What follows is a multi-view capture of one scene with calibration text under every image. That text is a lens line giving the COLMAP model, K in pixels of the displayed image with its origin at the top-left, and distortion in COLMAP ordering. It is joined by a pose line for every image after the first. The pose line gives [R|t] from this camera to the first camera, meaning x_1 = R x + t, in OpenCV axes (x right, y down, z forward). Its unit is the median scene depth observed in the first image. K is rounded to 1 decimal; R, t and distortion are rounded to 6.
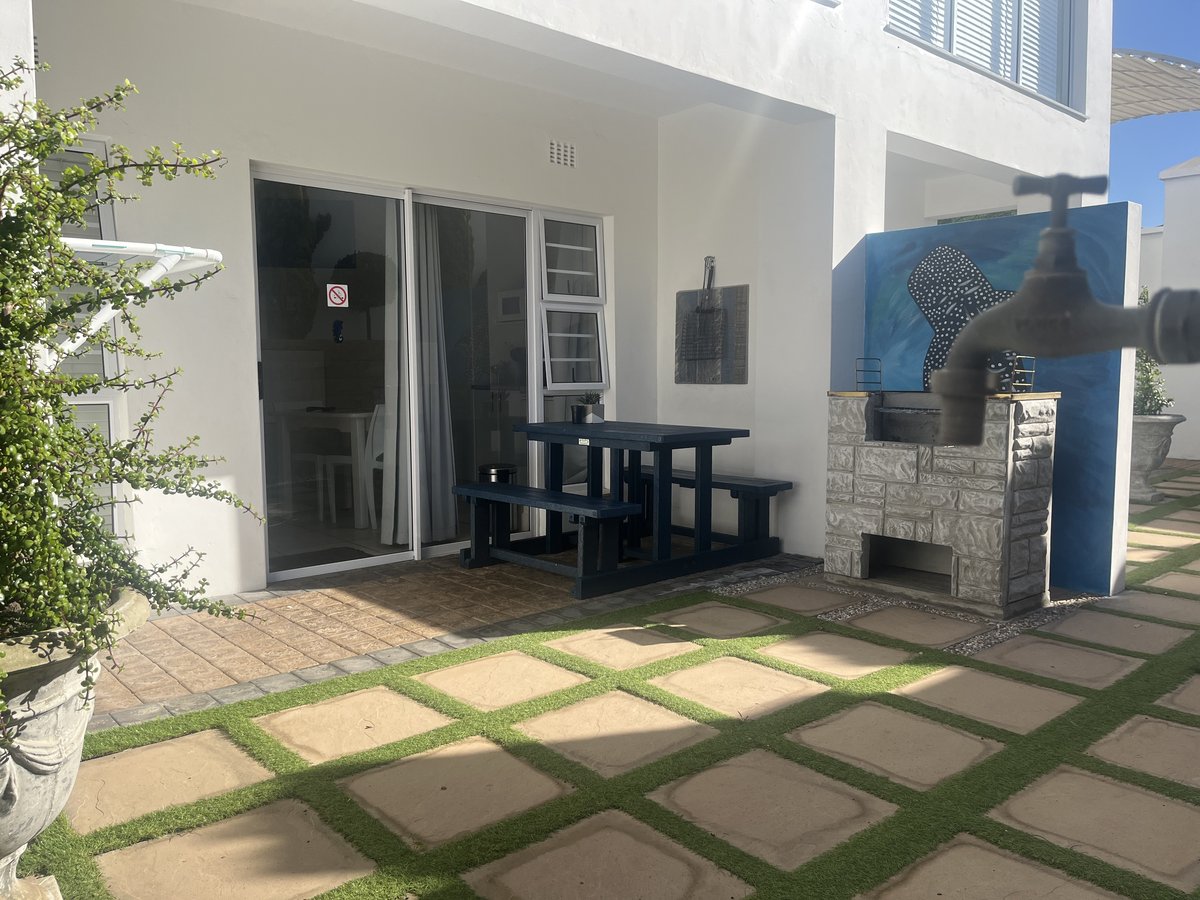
lens RADIAL K [[910.2, 0, 601.4], [0, 910.2, 453.1], [0, 0, 1]] dist [0.066908, -0.093805]
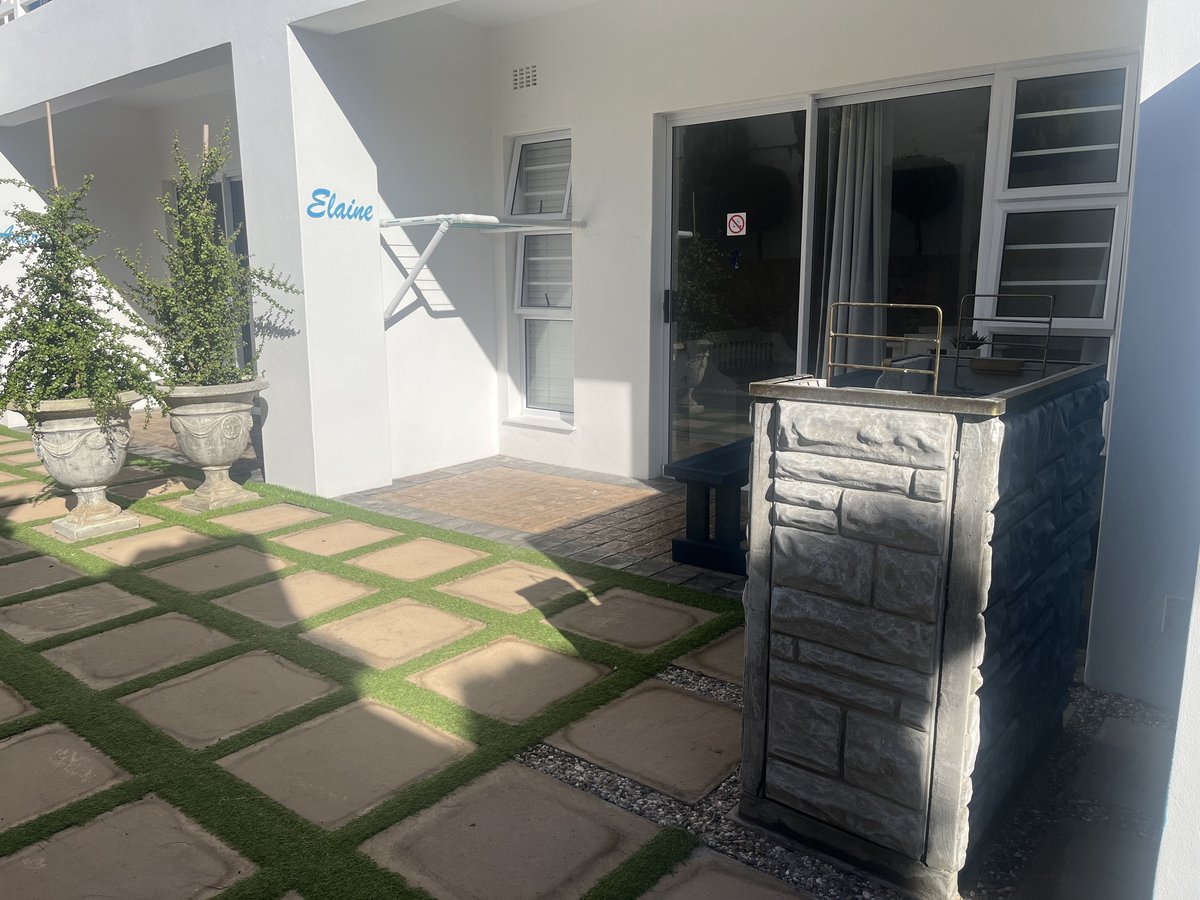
lens RADIAL K [[910.2, 0, 600.1], [0, 910.2, 456.0], [0, 0, 1]] dist [0.066908, -0.093805]
pose [[0.167752, 0.189293, -0.967485, 0.968352], [-0.083753, 0.980581, 0.177333, -0.112712], [0.982265, 0.051282, 0.180348, 0.891233]]
